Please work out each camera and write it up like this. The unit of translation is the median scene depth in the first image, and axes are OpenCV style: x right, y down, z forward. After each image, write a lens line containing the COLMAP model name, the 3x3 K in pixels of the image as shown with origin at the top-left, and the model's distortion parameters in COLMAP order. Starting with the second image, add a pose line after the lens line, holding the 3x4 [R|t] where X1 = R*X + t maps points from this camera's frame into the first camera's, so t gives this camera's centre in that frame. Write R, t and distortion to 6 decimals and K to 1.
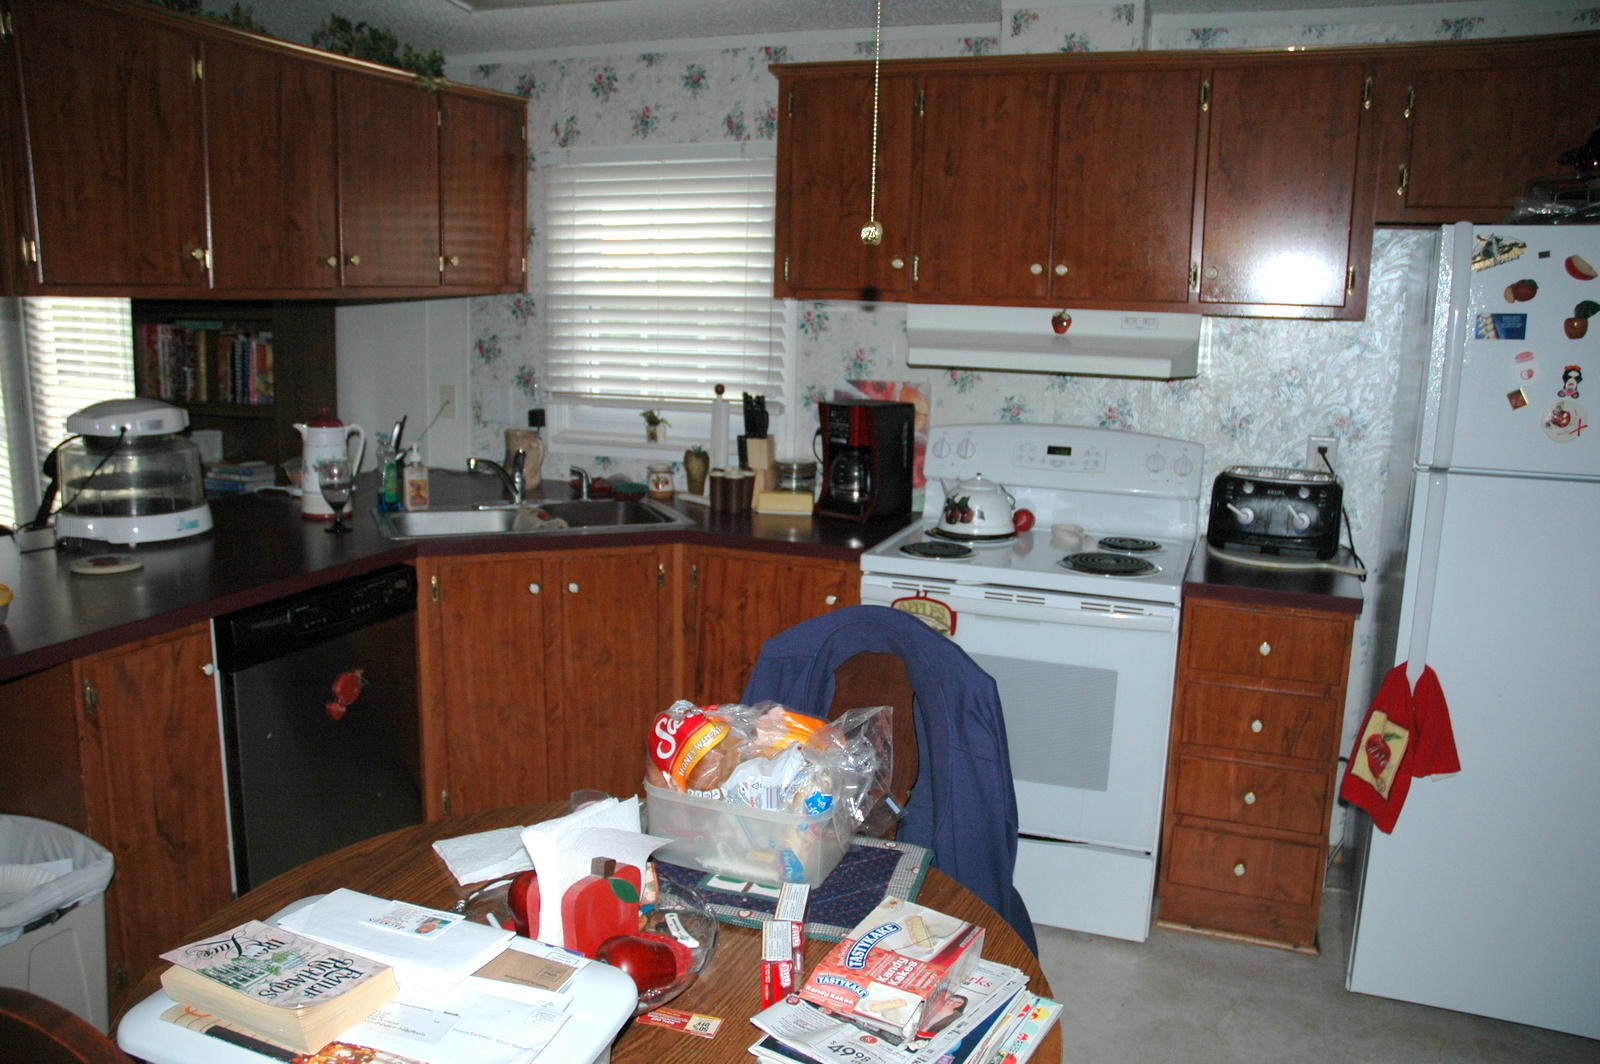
lens RADIAL K [[1258.7, 0, 798.9], [0, 1258.7, 551.5], [0, 0, 1]] dist [-0.171030, 0.168571]
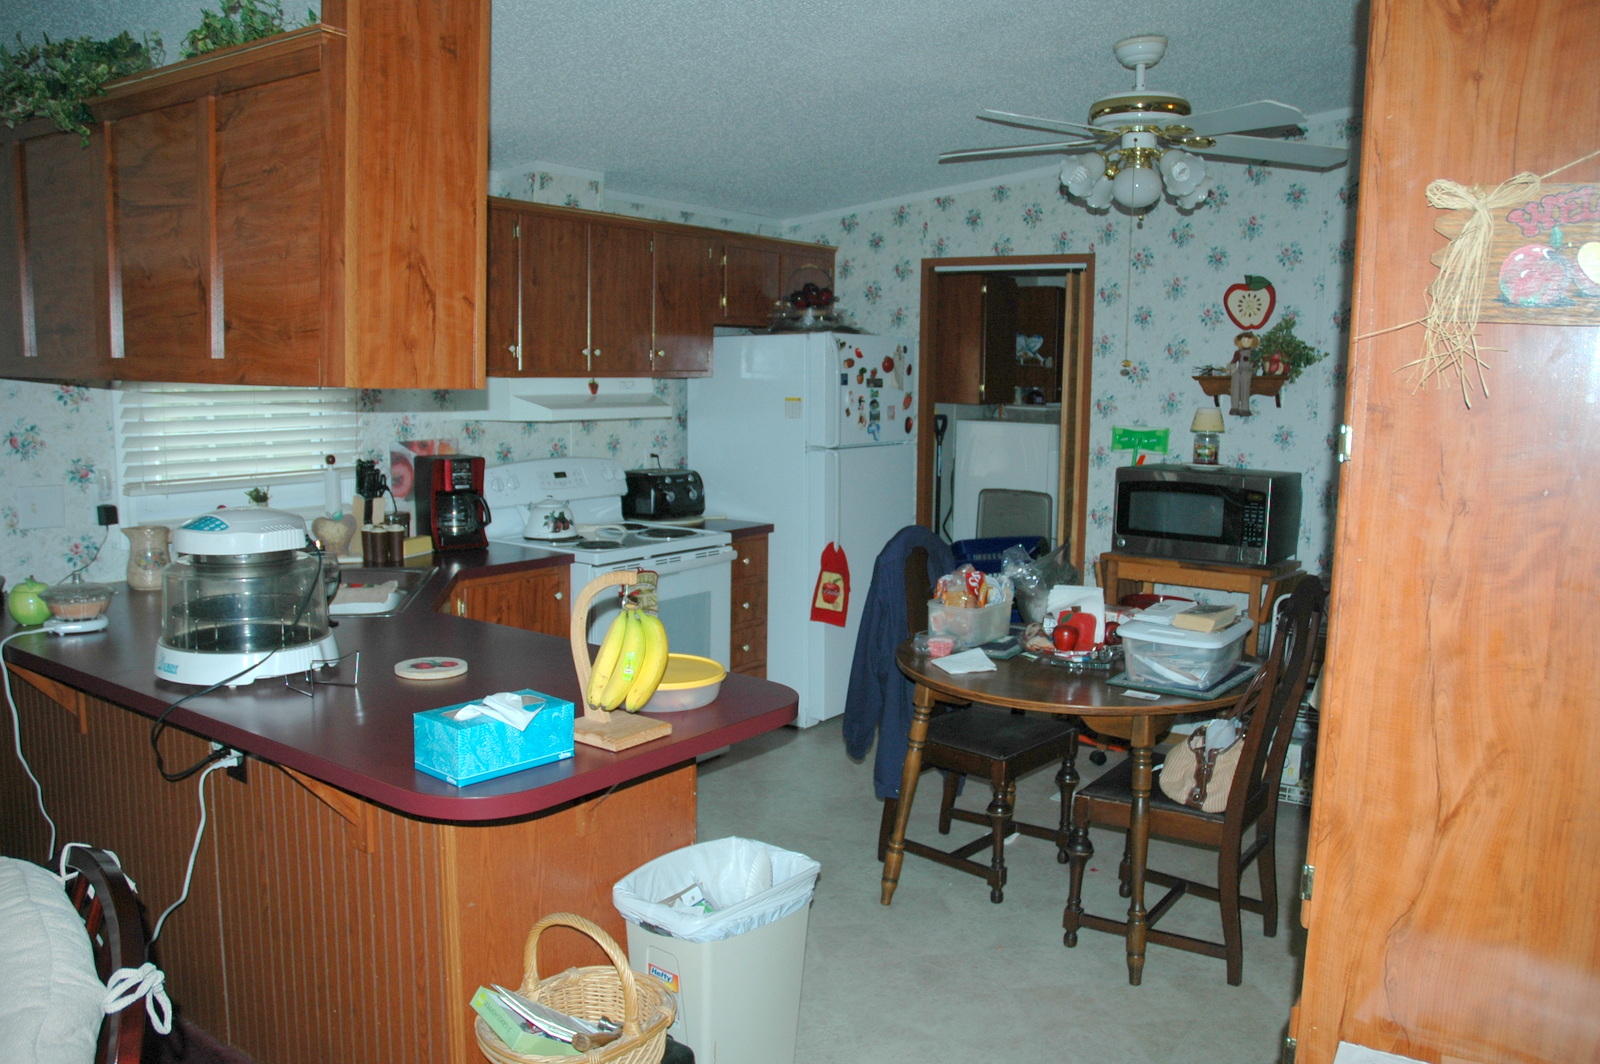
lens RADIAL K [[1258.7, 0, 798.9], [0, 1258.7, 551.5], [0, 0, 1]] dist [-0.171030, 0.168571]
pose [[0.237352, -0.156231, 0.958778, -1.040894], [0.186146, 0.976007, 0.112957, -0.097742], [-0.953422, 0.151663, 0.260739, 0.340161]]
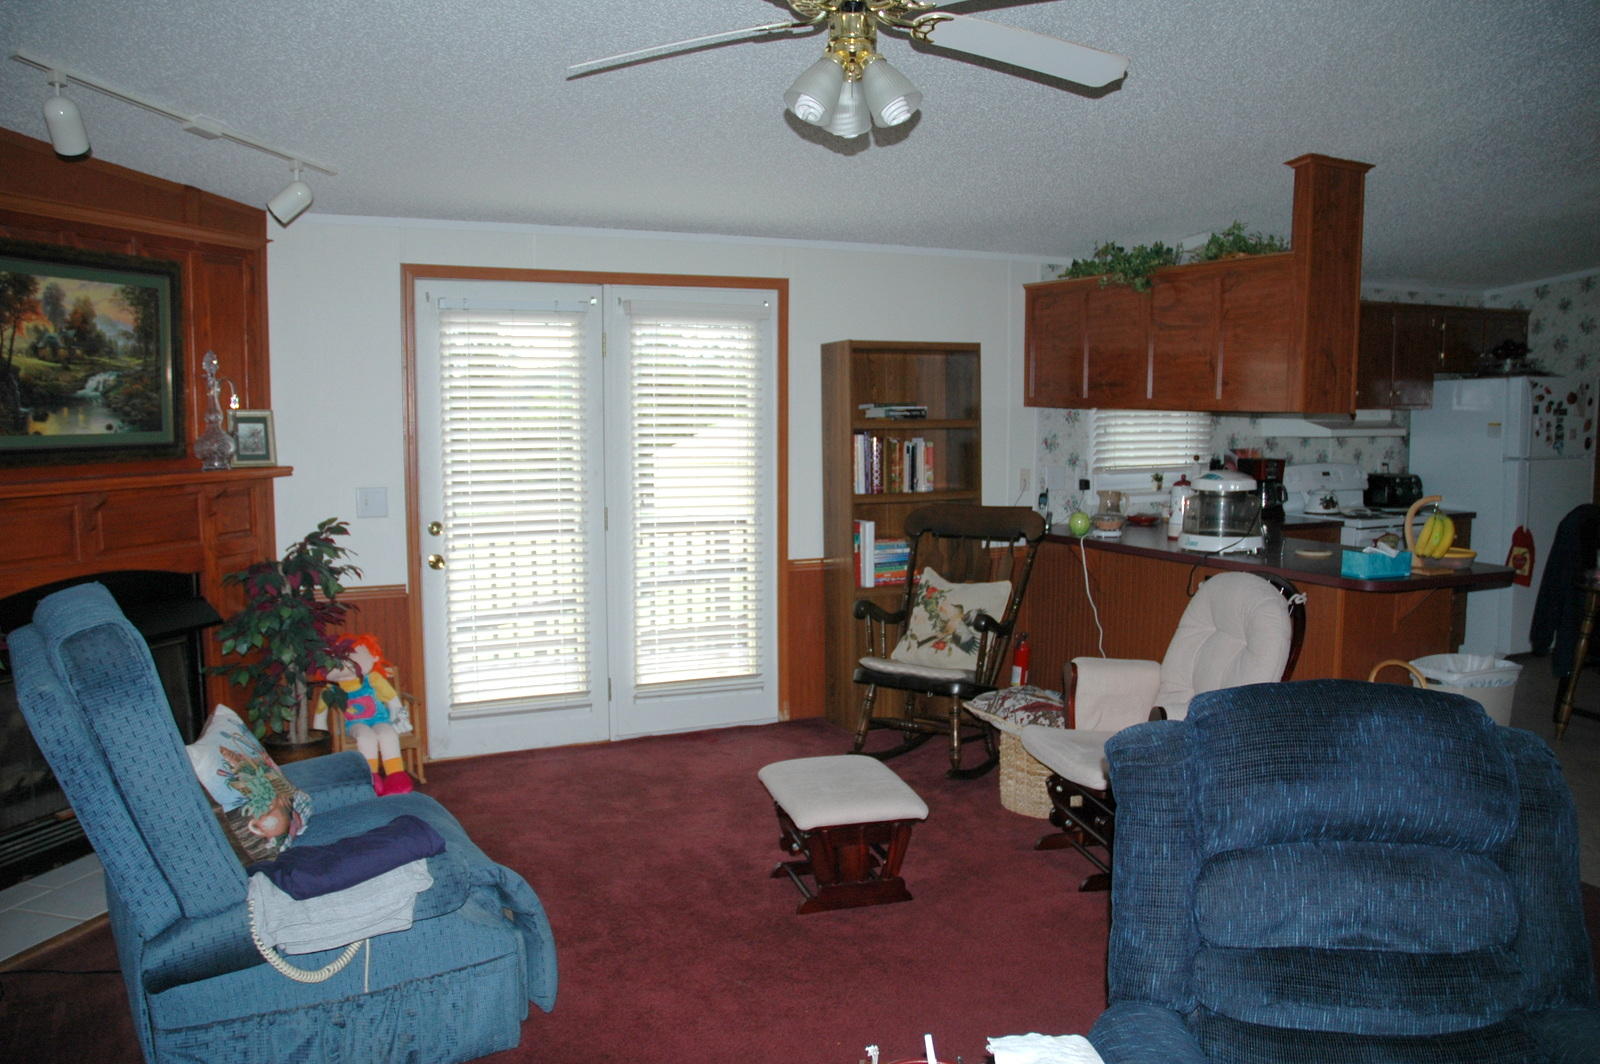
lens RADIAL K [[1258.7, 0, 798.9], [0, 1258.7, 551.5], [0, 0, 1]] dist [-0.171030, 0.168571]
pose [[0.669402, -0.112789, 0.734288, -1.845826], [0.169775, 0.985477, -0.003400, -0.088215], [-0.723241, 0.126940, 0.678829, 0.206847]]
